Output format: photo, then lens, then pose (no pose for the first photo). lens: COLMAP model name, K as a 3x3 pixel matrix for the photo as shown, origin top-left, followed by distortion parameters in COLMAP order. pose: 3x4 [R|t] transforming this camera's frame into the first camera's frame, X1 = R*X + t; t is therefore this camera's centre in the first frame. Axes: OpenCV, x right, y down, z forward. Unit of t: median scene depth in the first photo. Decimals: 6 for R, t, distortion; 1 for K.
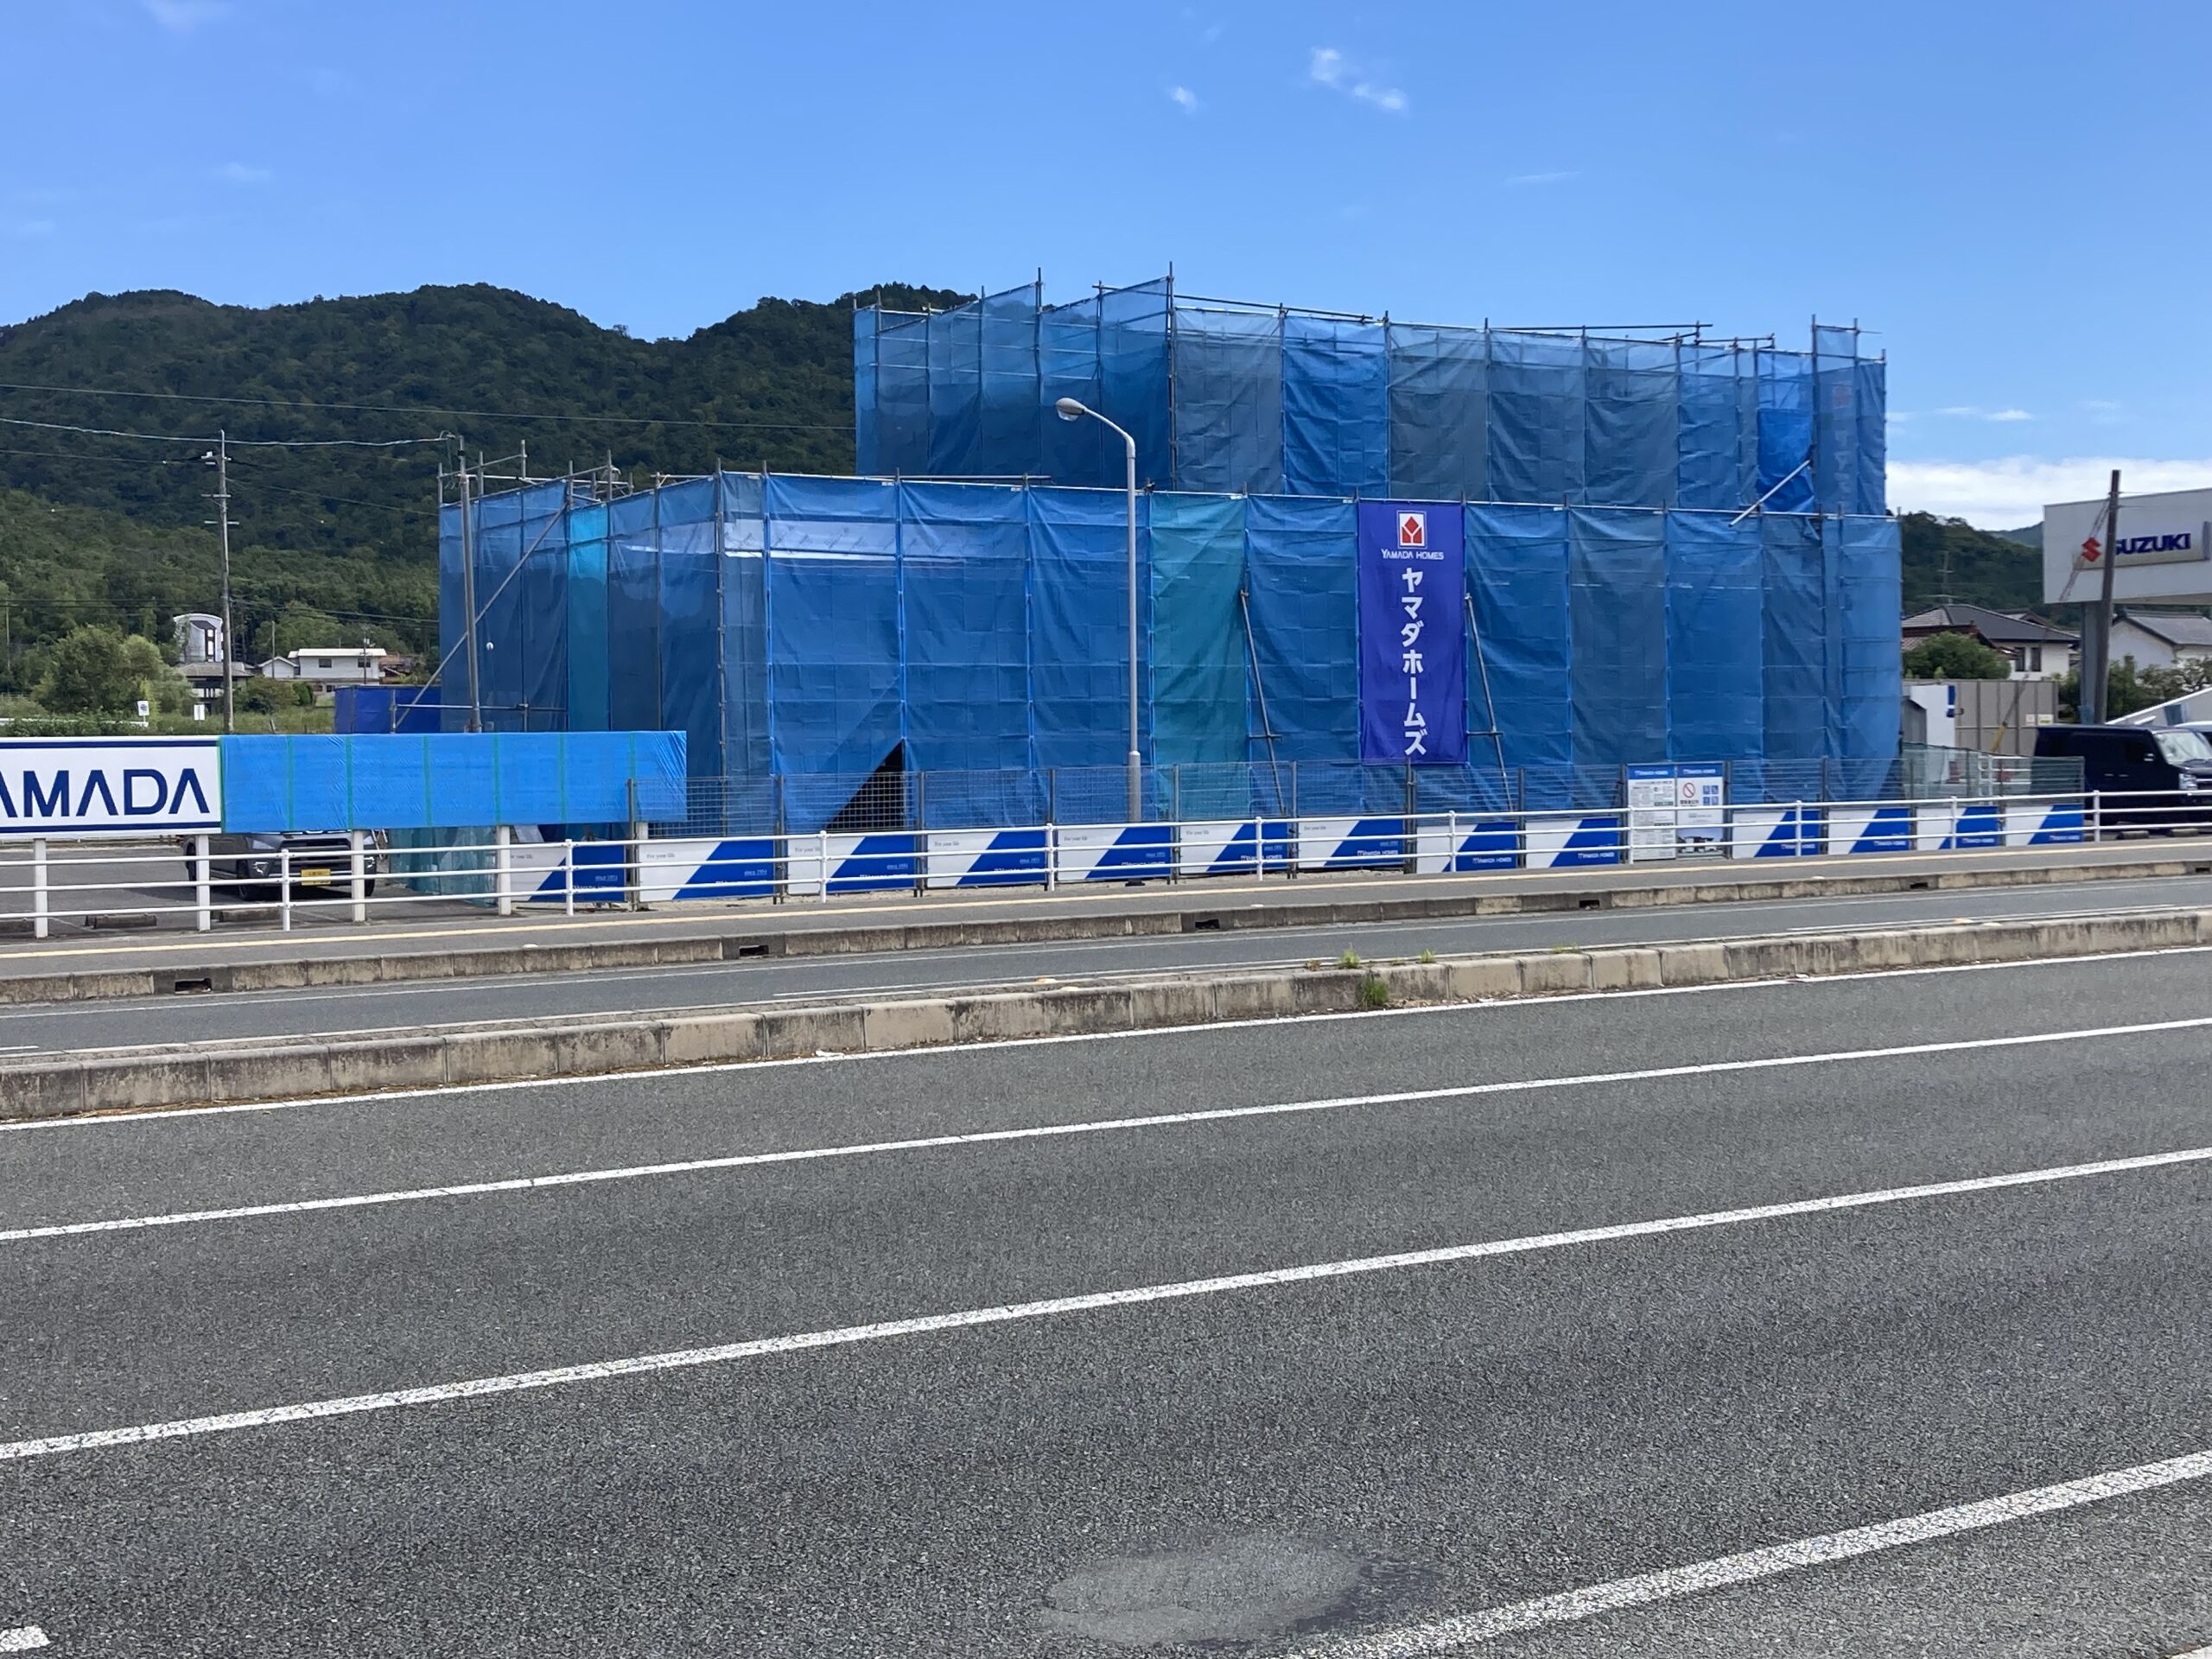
lens RADIAL K [[2895.2, 0, 1105.0], [0, 2895.2, 753.1], [0, 0, 1]] dist [0.208940, -0.783701]
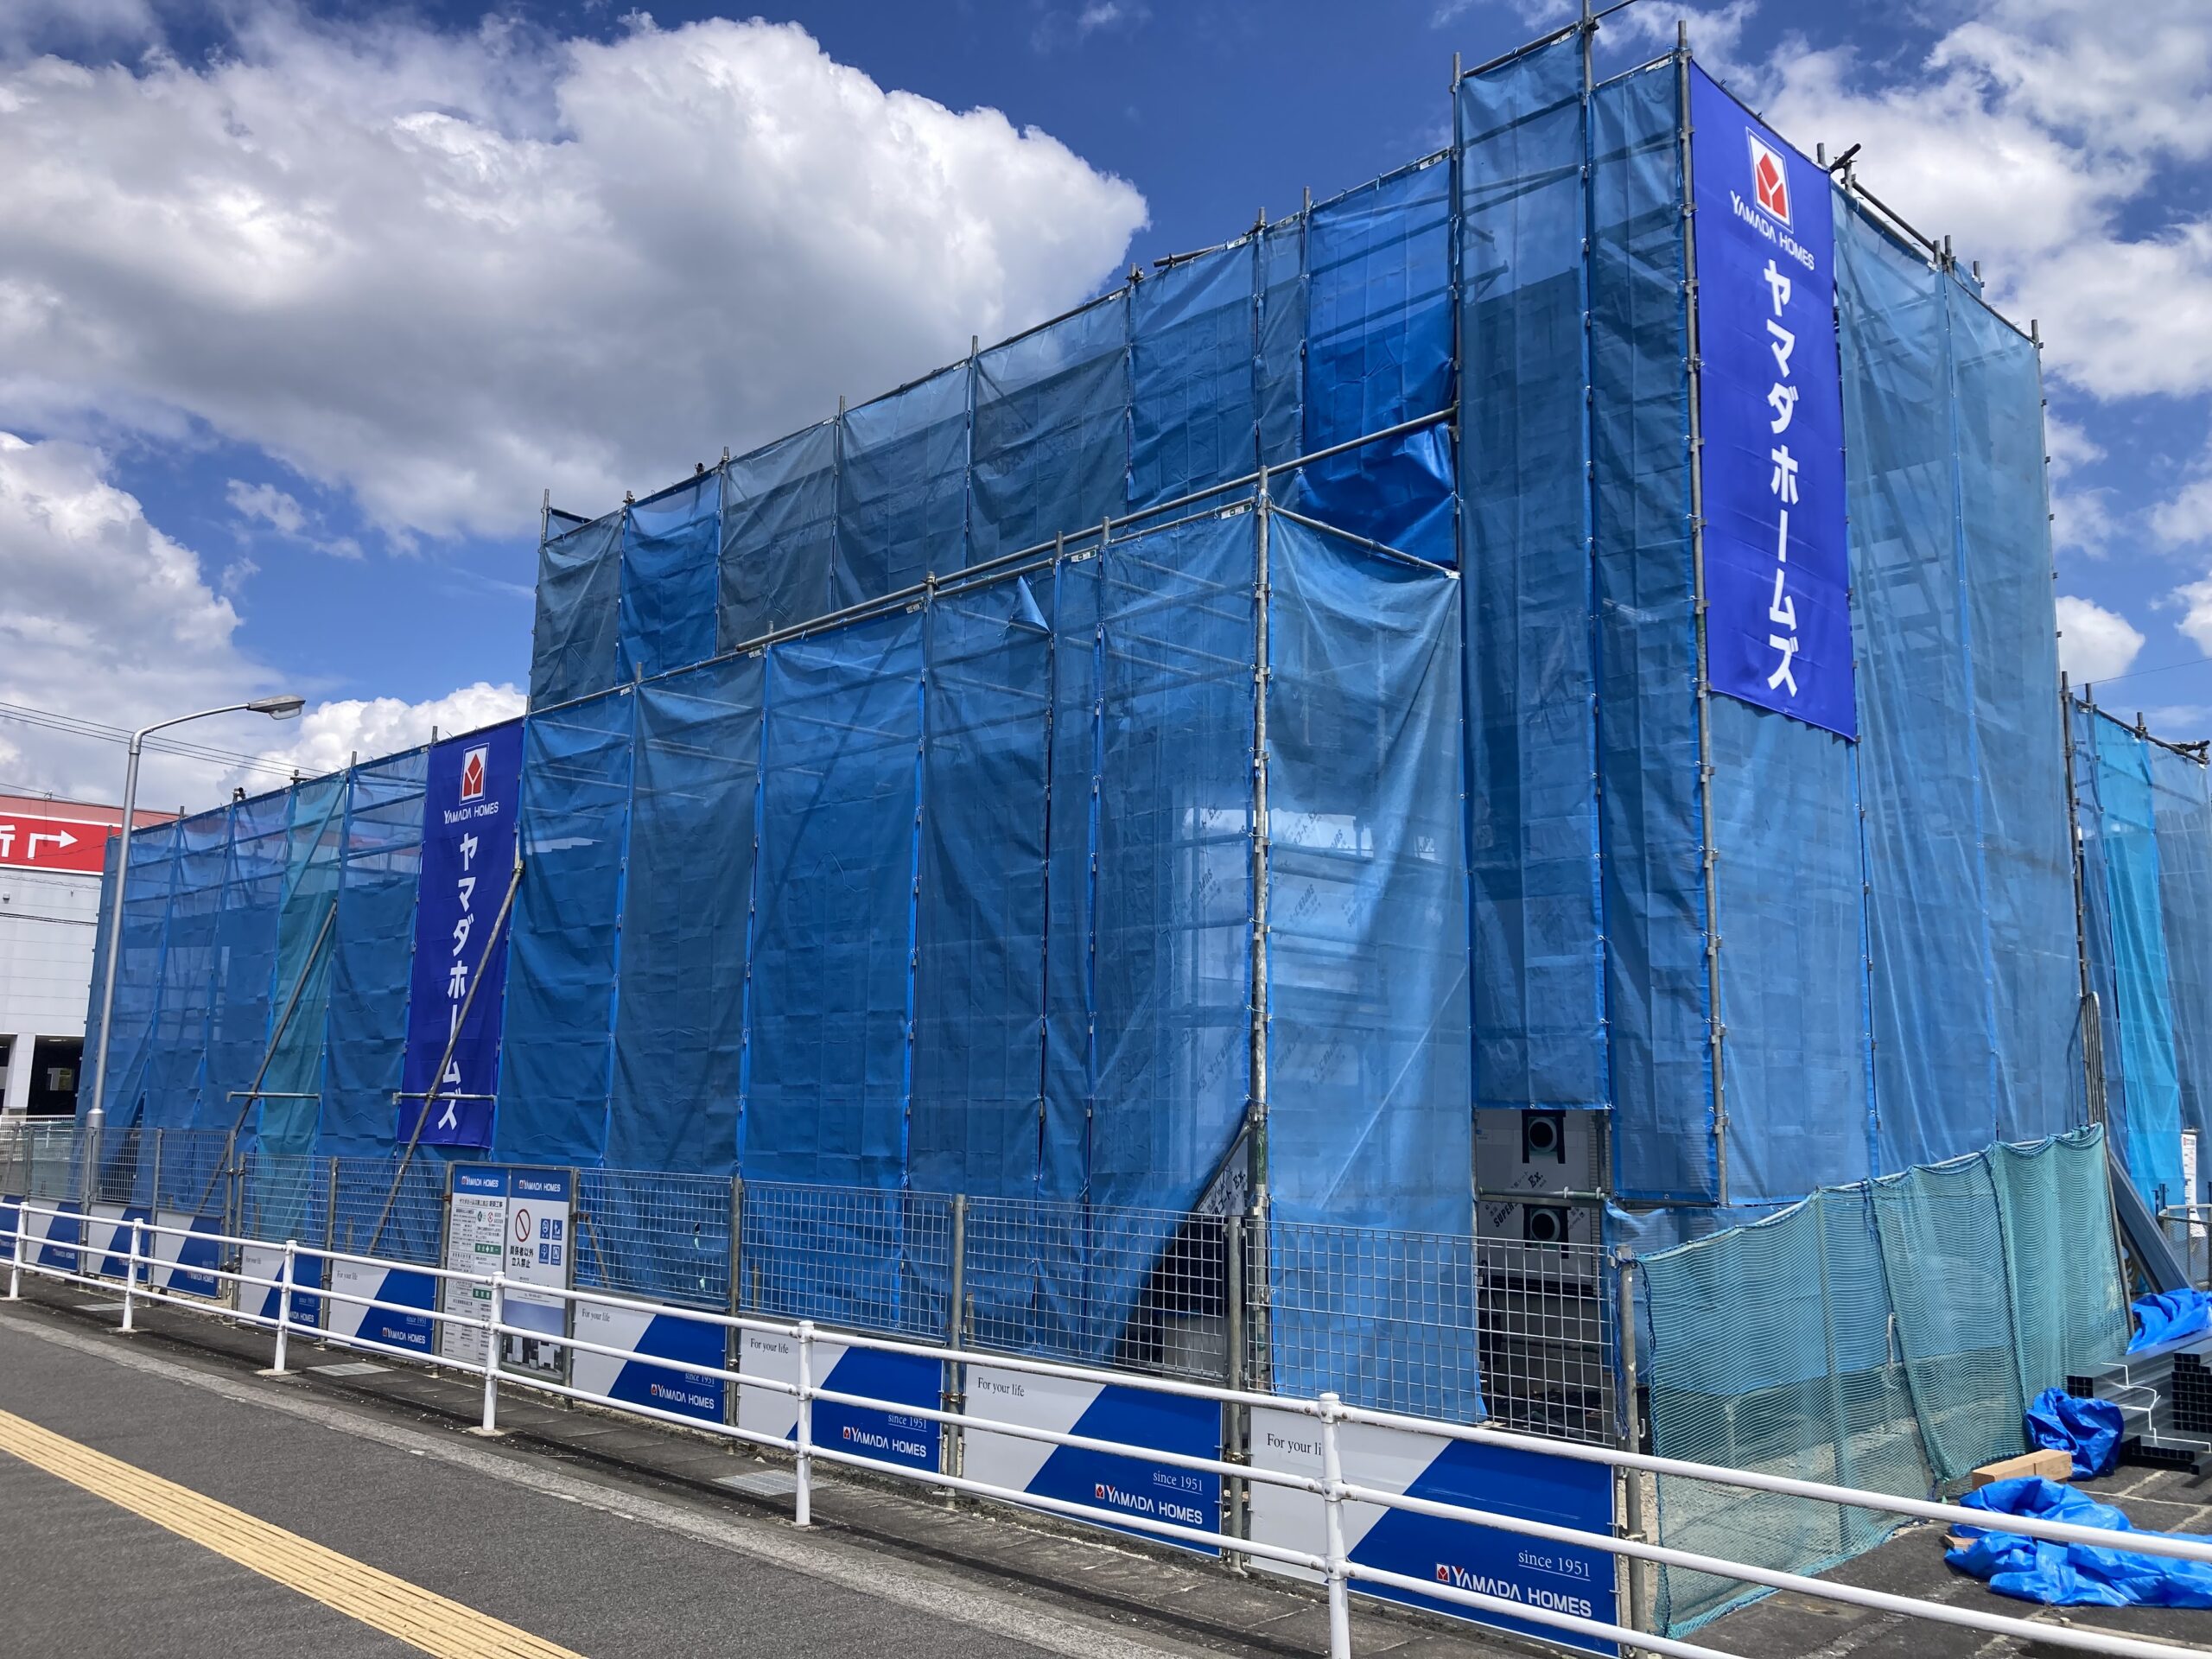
lens RADIAL K [[1812.5, 0, 1097.4], [0, 1812.5, 787.9], [0, 0, 1]] dist [0.078790, -0.159985]
pose [[0.235480, -0.153305, -0.959712, 0.525400], [-0.021985, 0.986388, -0.162960, -0.010945], [0.971630, 0.059473, 0.228905, 1.039794]]
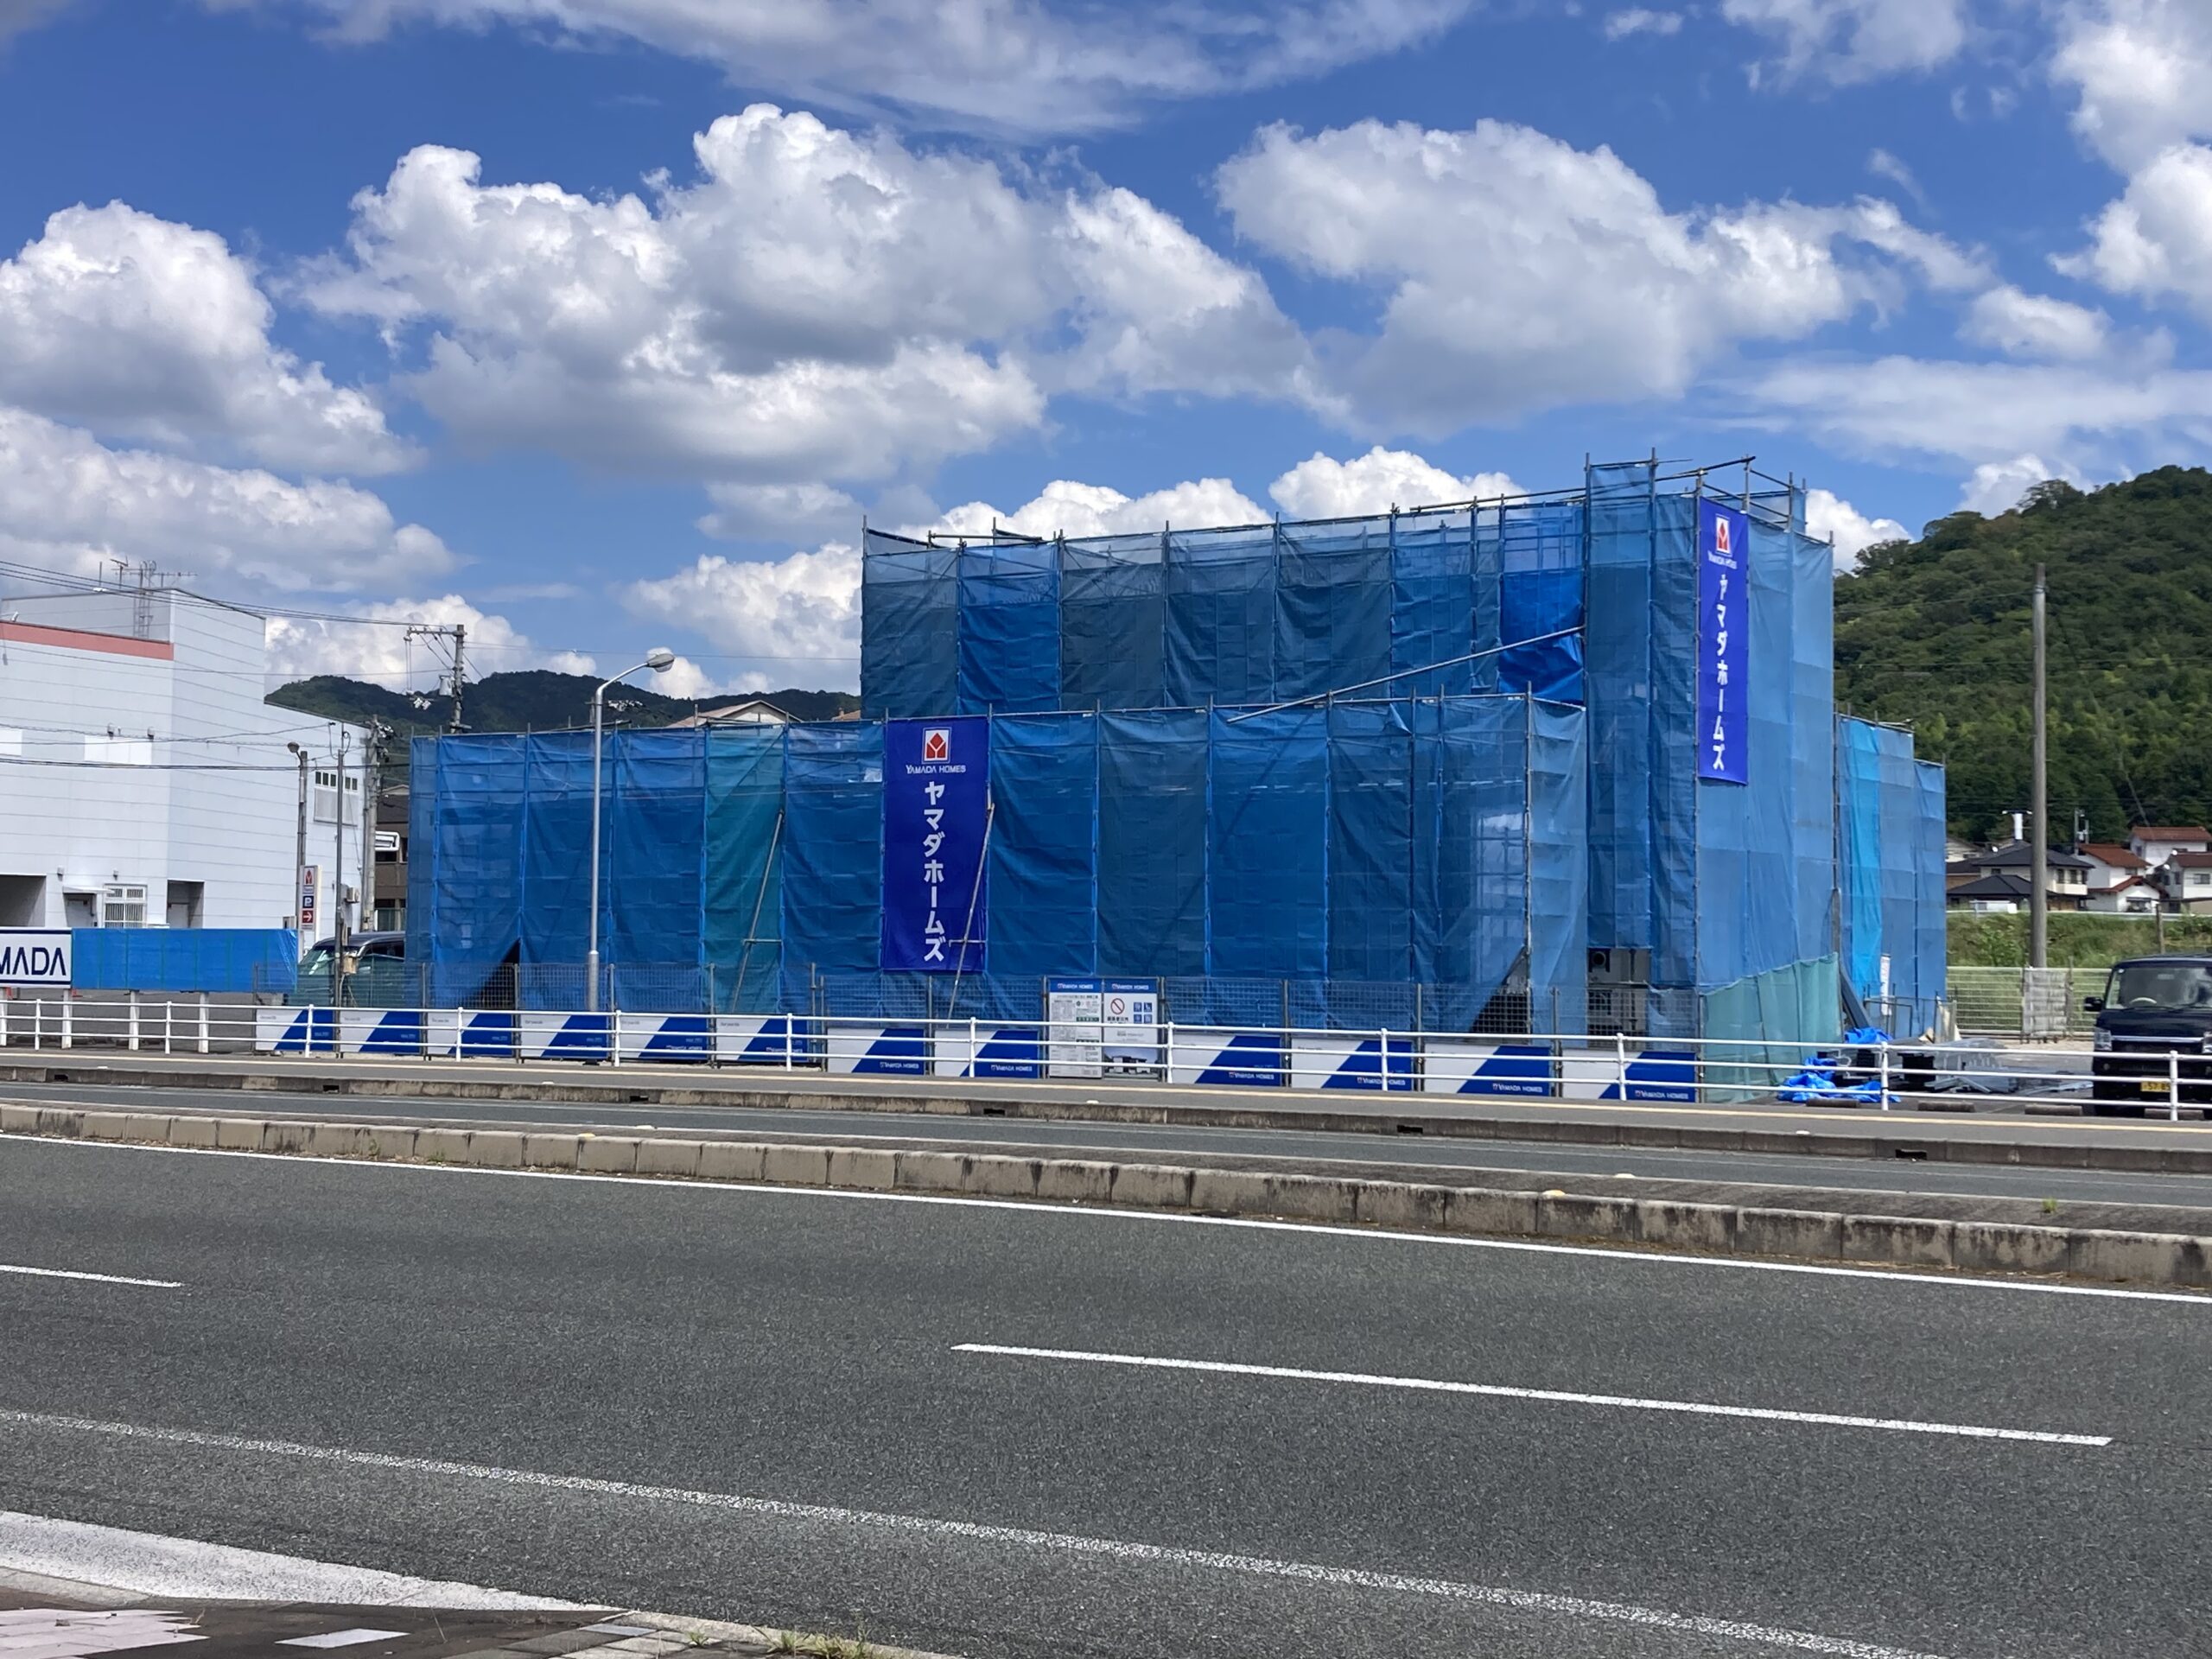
lens RADIAL K [[2895.2, 0, 1105.0], [0, 2895.2, 753.1], [0, 0, 1]] dist [0.208940, -0.783701]
pose [[0.466667, -0.039019, -0.883572, 1.054651], [-0.017505, 0.998423, -0.053336, -0.019419], [0.884260, 0.040357, 0.465248, 0.567121]]
